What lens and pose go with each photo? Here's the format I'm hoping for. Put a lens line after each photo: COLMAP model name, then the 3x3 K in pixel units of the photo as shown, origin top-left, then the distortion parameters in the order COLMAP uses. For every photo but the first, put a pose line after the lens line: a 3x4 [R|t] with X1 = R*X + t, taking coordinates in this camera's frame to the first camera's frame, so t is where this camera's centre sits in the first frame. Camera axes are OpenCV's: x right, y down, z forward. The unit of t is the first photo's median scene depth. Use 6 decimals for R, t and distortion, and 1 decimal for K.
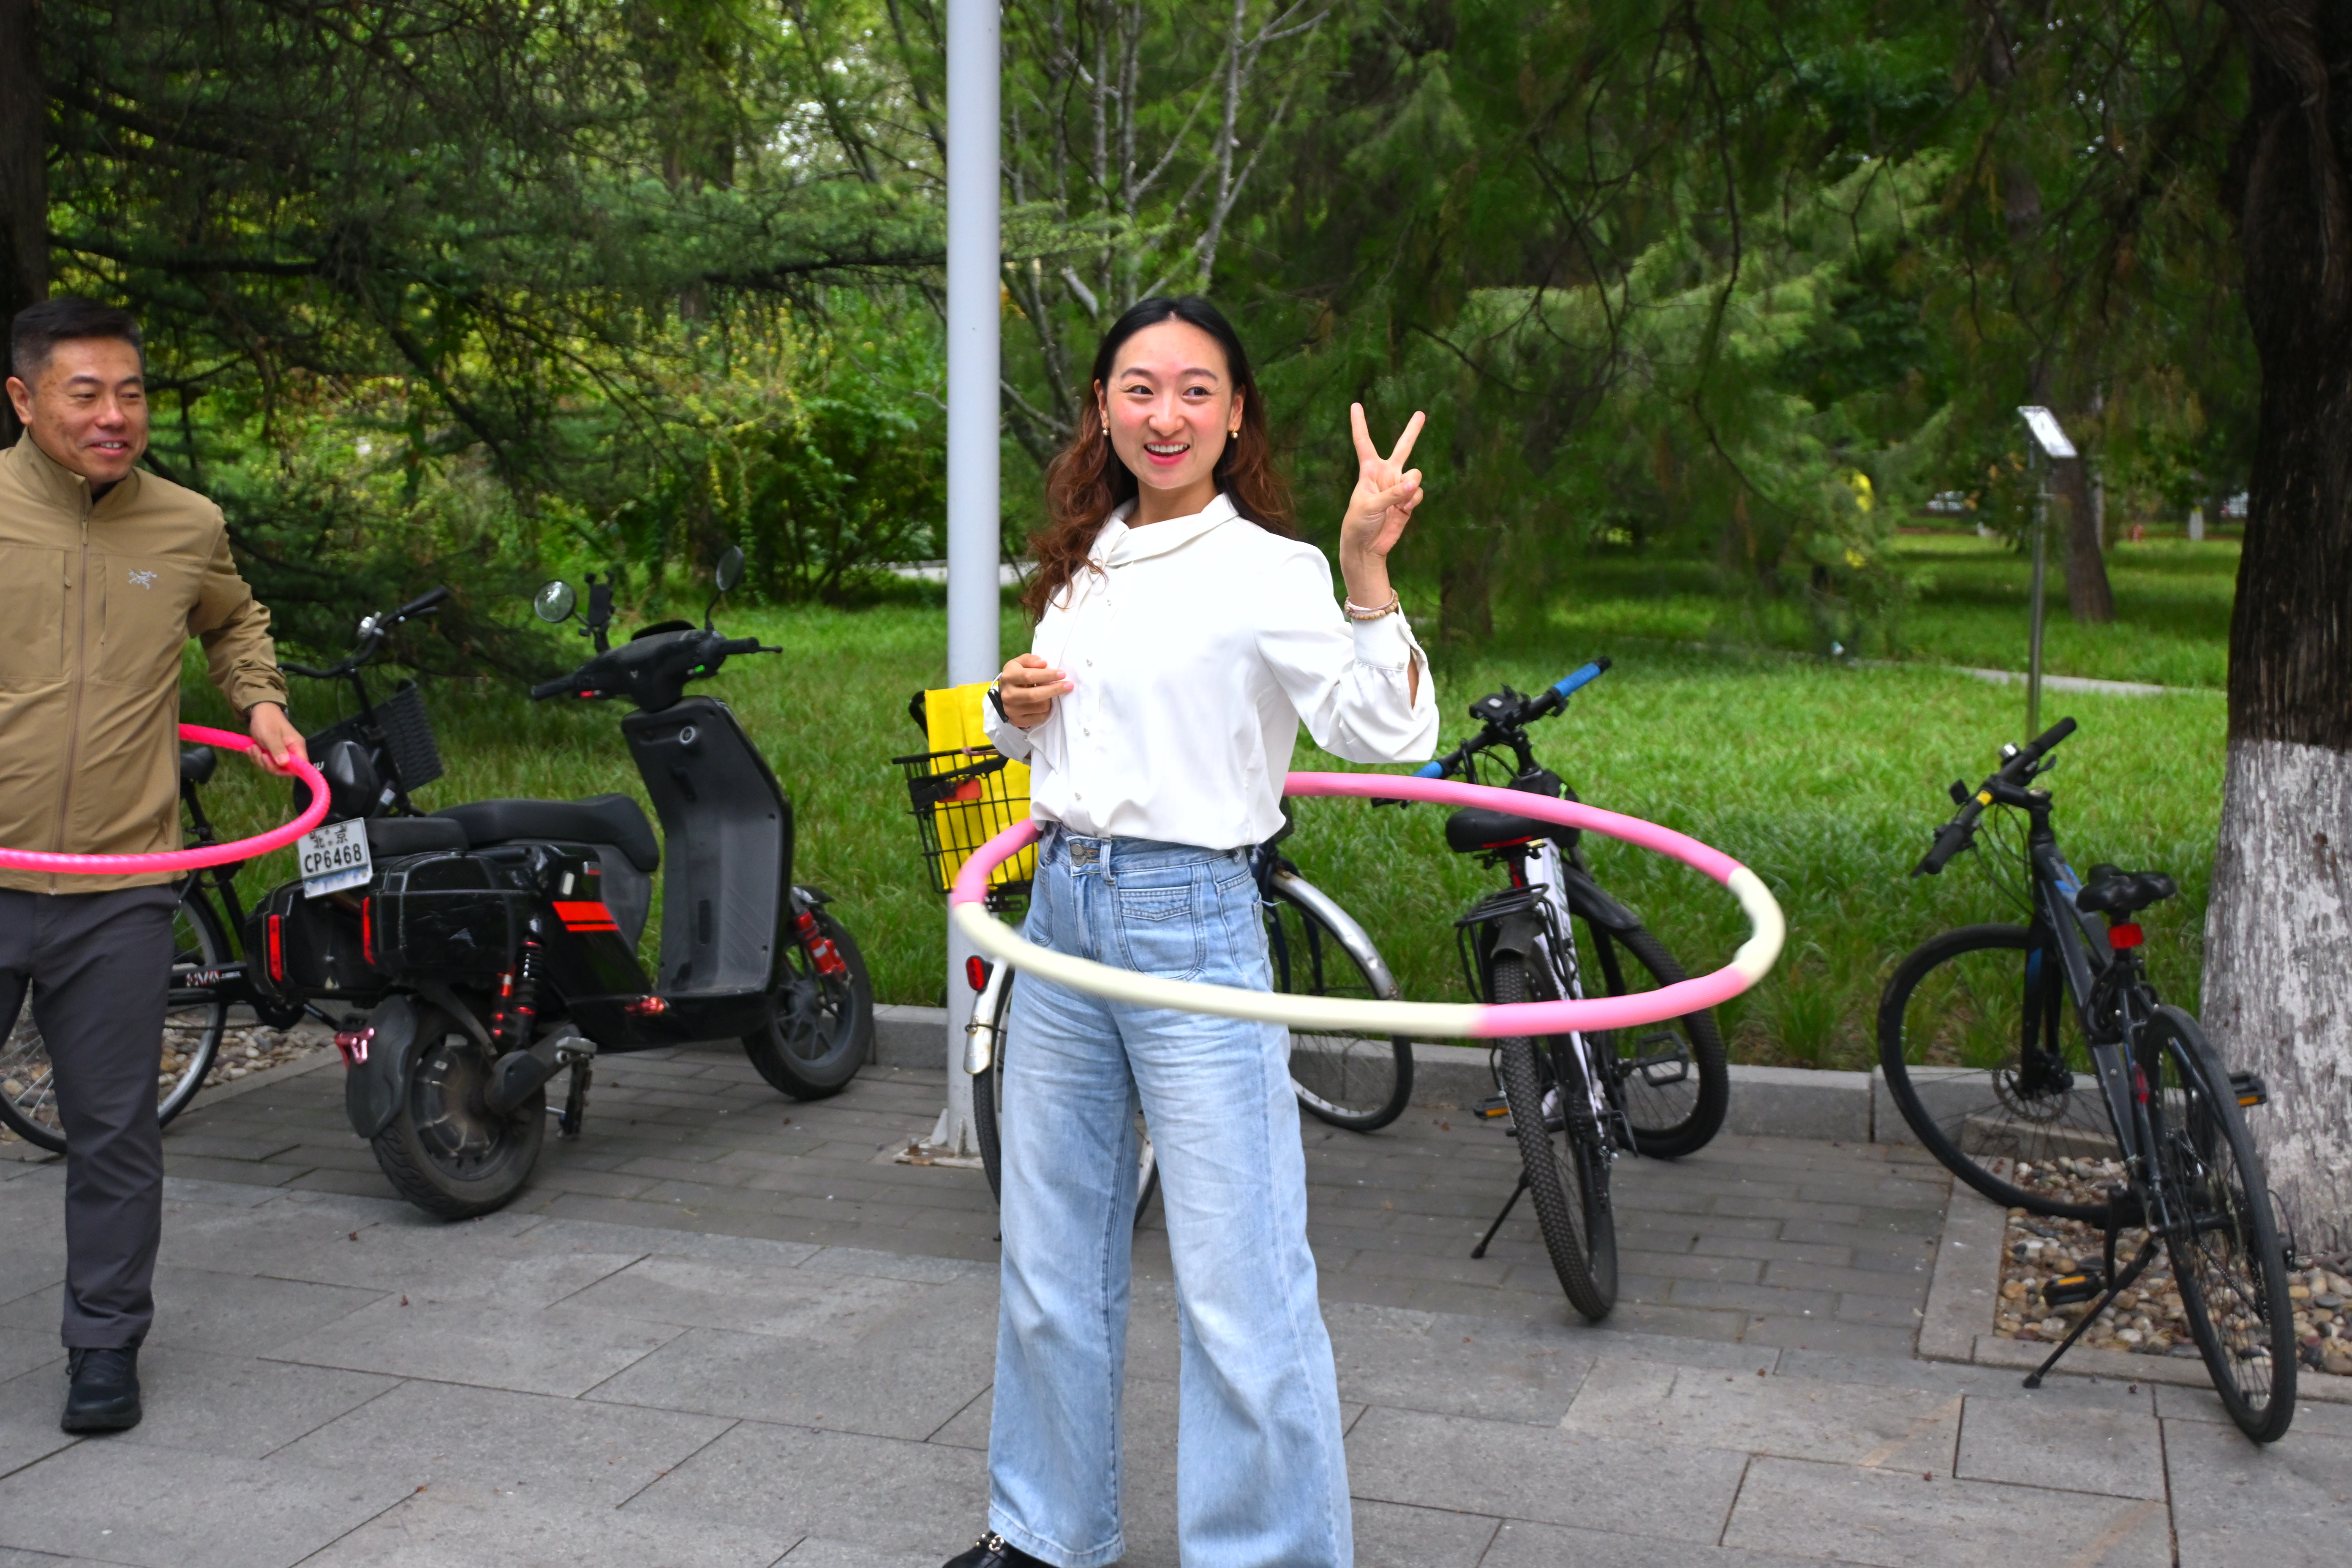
lens RADIAL K [[2737.3, 0, 1176.0], [0, 2737.3, 784.0], [0, 0, 1]] dist [-0.008464, -0.032152]
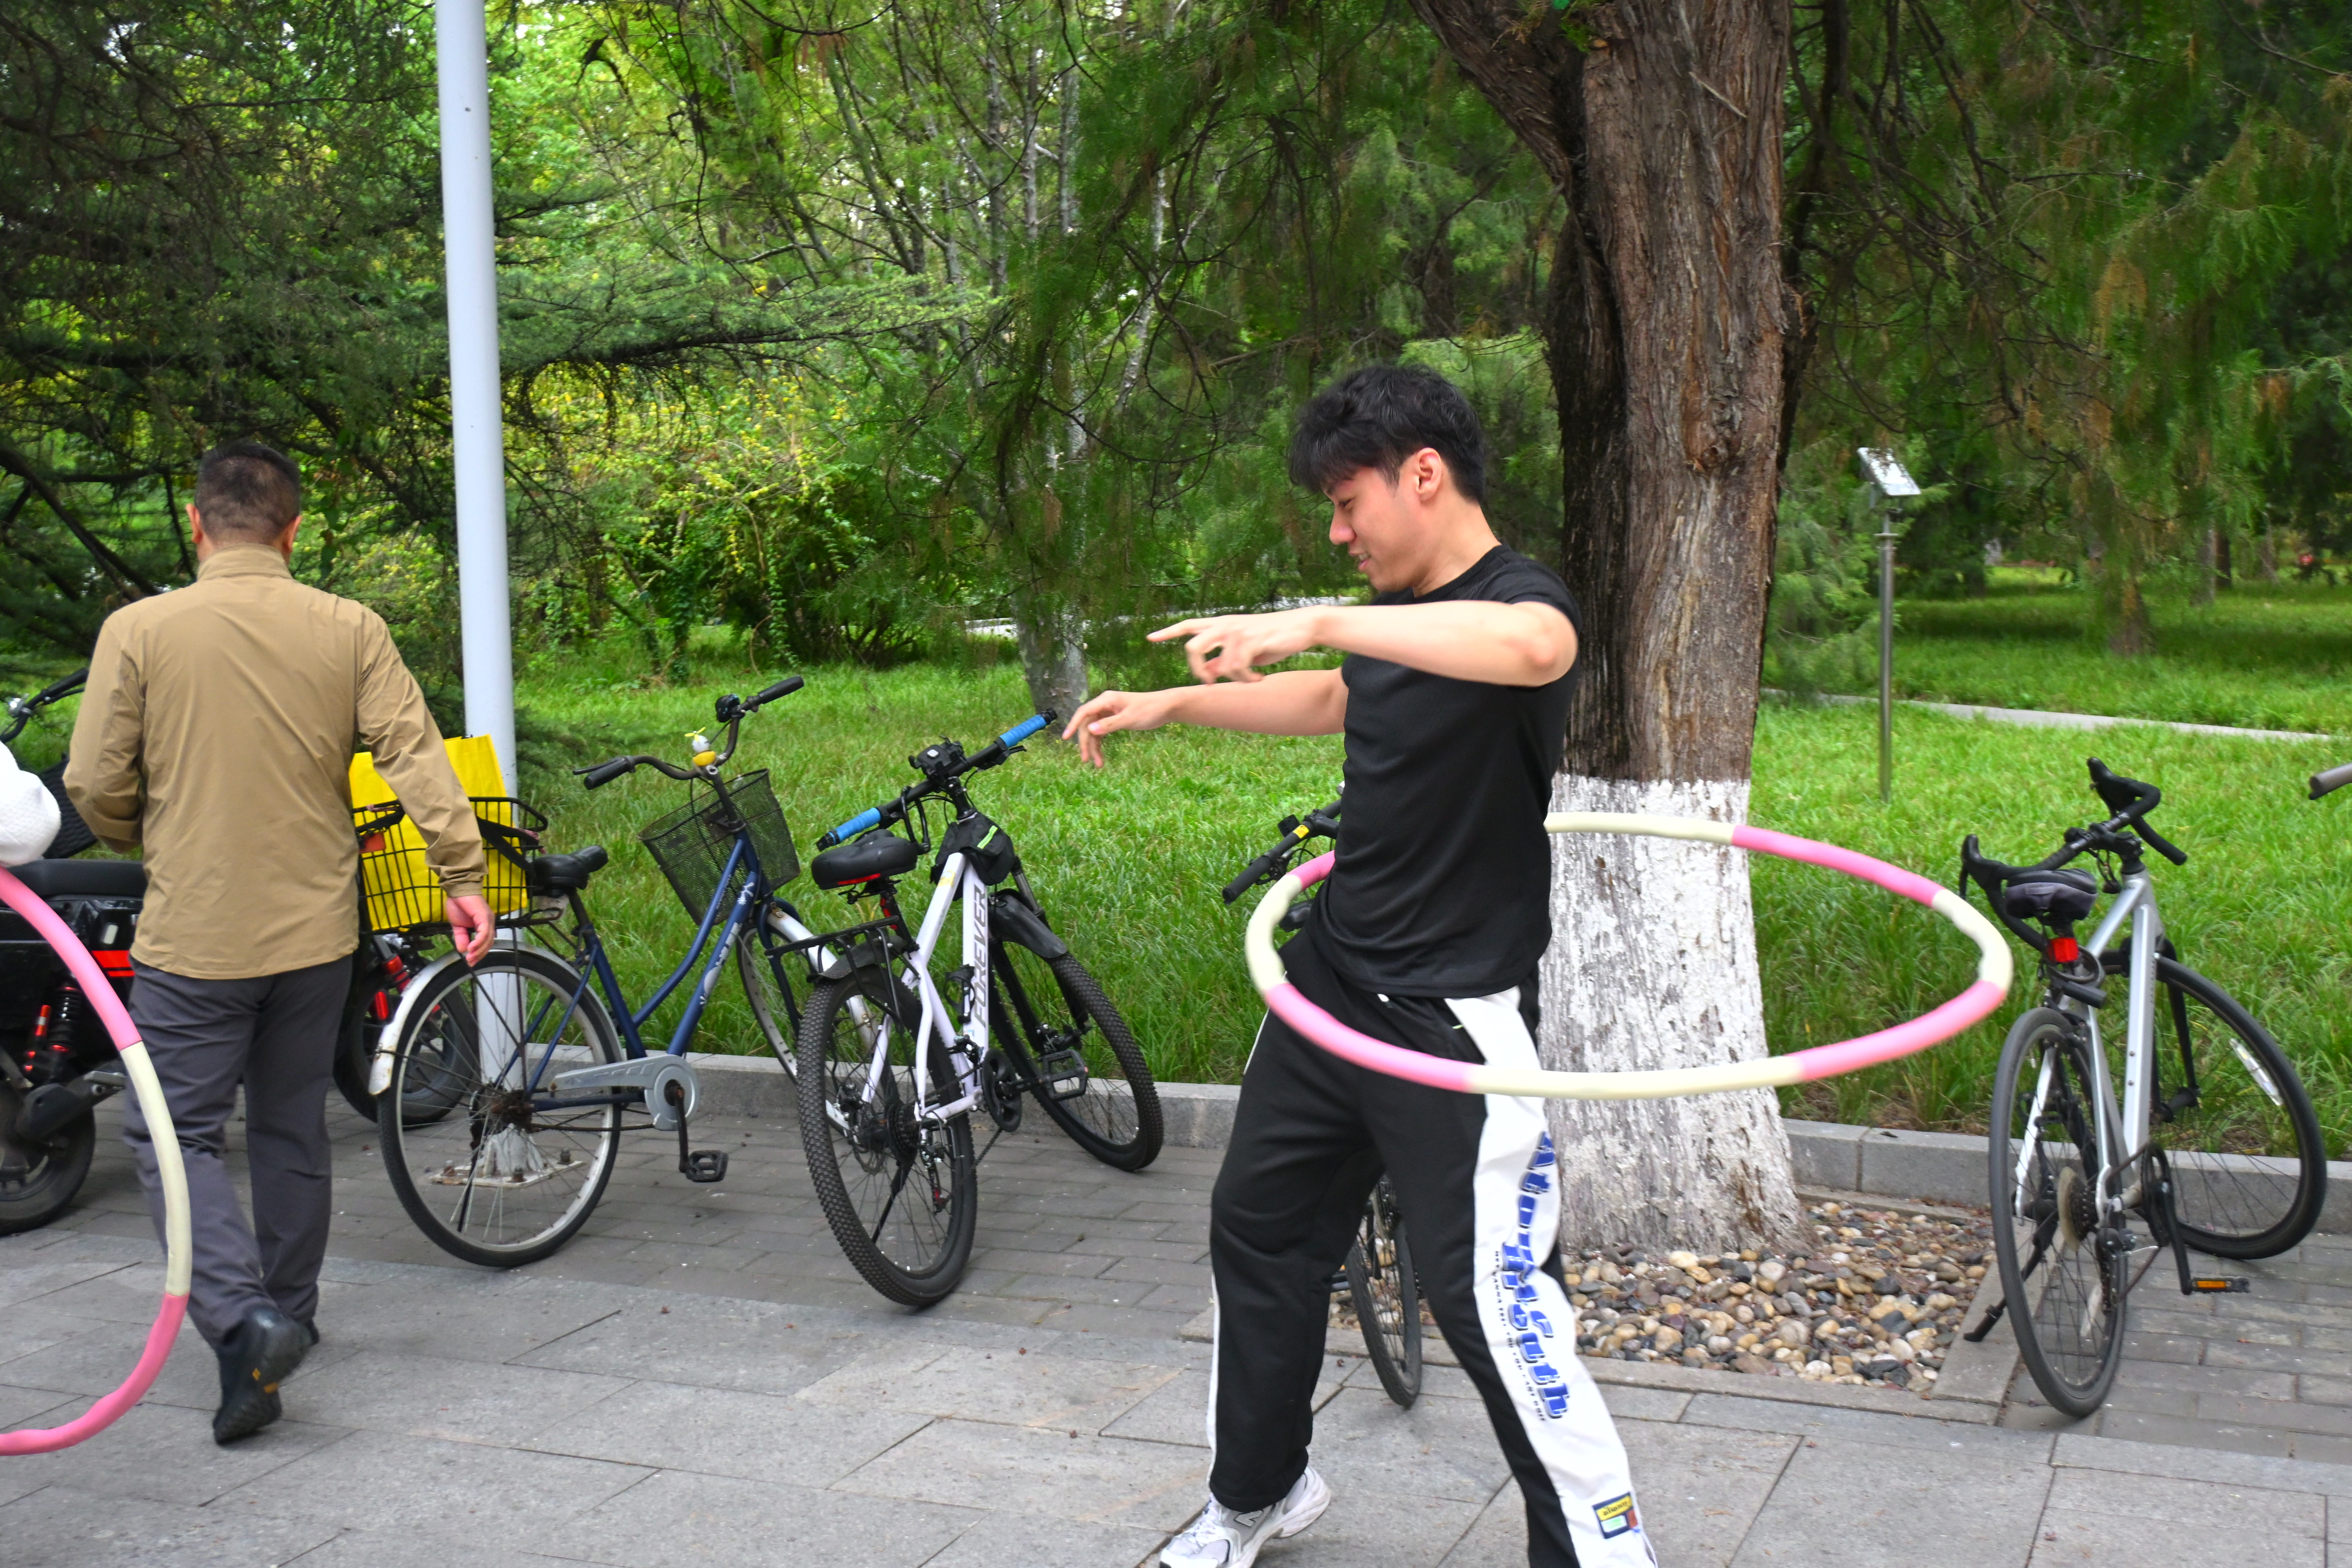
lens RADIAL K [[2796.4, 0, 1176.0], [0, 2796.4, 784.0], [0, 0, 1]] dist [0.015598, 0.029915]
pose [[0.997646, -0.020604, -0.065401, 0.321798], [0.019336, 0.999614, -0.019964, 0.007640], [0.065787, 0.018653, 0.997659, -0.123395]]
